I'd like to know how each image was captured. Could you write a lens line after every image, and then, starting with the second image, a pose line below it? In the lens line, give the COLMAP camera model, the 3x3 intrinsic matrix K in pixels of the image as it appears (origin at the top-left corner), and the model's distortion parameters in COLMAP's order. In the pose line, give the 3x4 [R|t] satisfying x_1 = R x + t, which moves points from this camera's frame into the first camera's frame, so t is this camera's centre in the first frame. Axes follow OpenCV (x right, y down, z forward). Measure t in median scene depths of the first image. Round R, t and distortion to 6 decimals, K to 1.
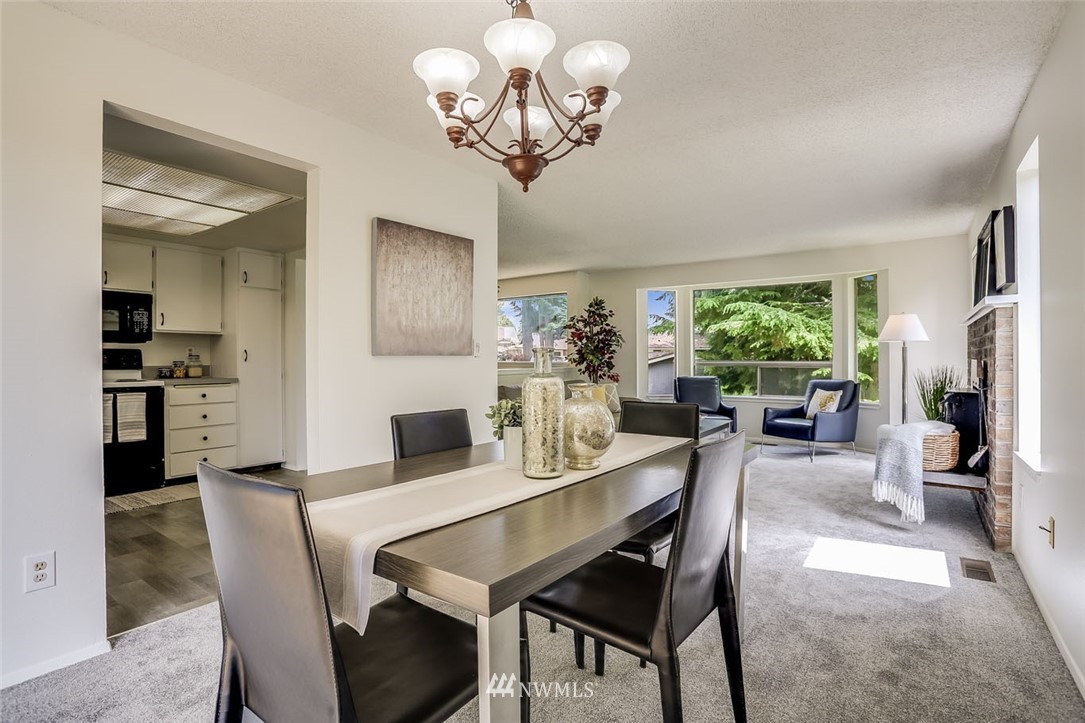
lens RADIAL K [[524.5, 0, 540.7], [0, 524.5, 357.6], [0, 0, 1]] dist [-0.053883, 0.001259]
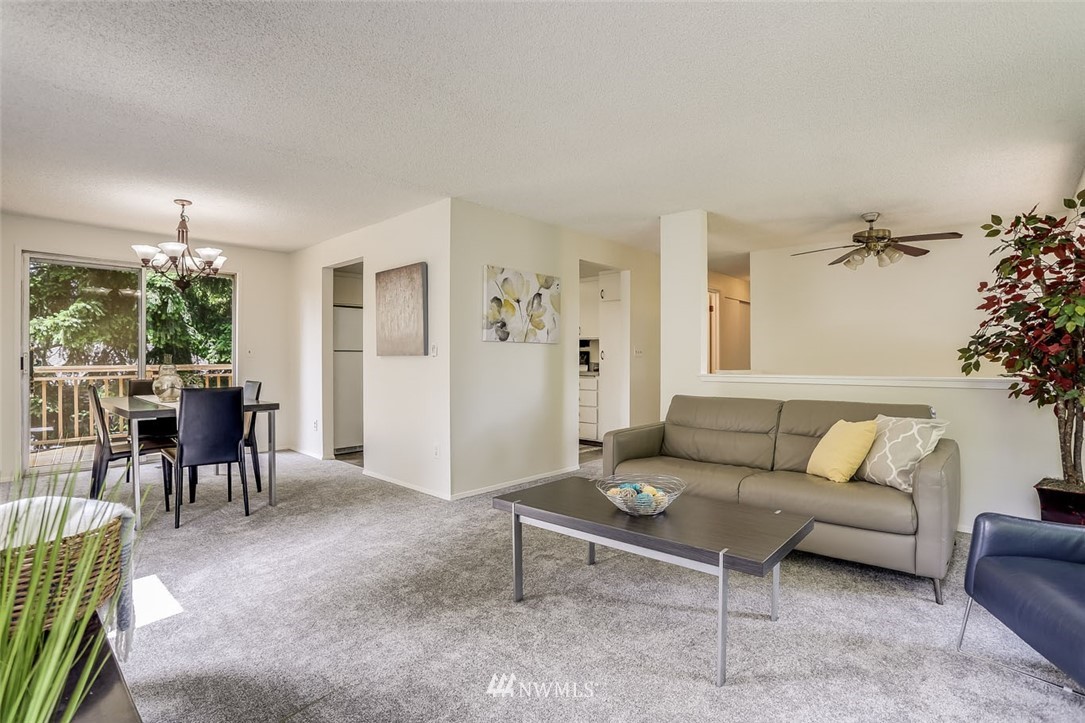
lens RADIAL K [[524.5, 0, 540.7], [0, 524.5, 357.6], [0, 0, 1]] dist [-0.053883, 0.001259]
pose [[-0.099570, 0.001800, -0.995029, 0.632613], [0.001963, 0.999997, 0.001612, -0.000342], [0.995029, -0.001792, -0.099573, 0.830338]]
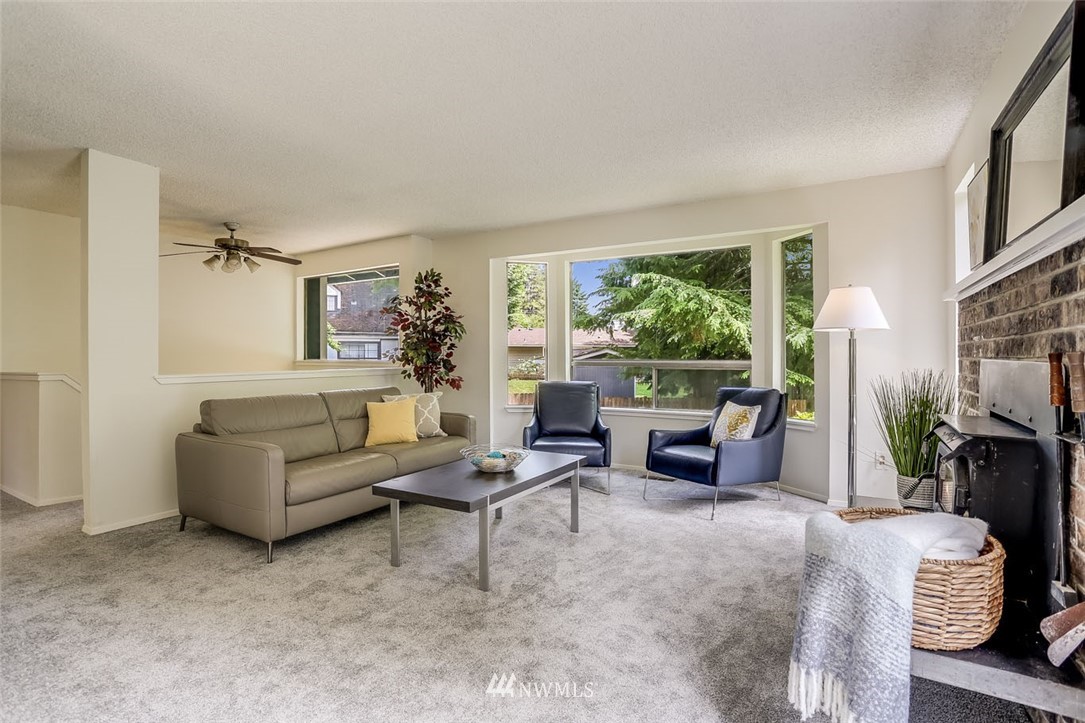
lens RADIAL K [[524.5, 0, 540.7], [0, 524.5, 357.6], [0, 0, 1]] dist [-0.053883, 0.001259]
pose [[0.995891, 0.002724, 0.090516, 0.227984], [-0.003256, 0.999978, 0.005730, -0.000499], [-0.090498, -0.006002, 0.995879, 0.339073]]
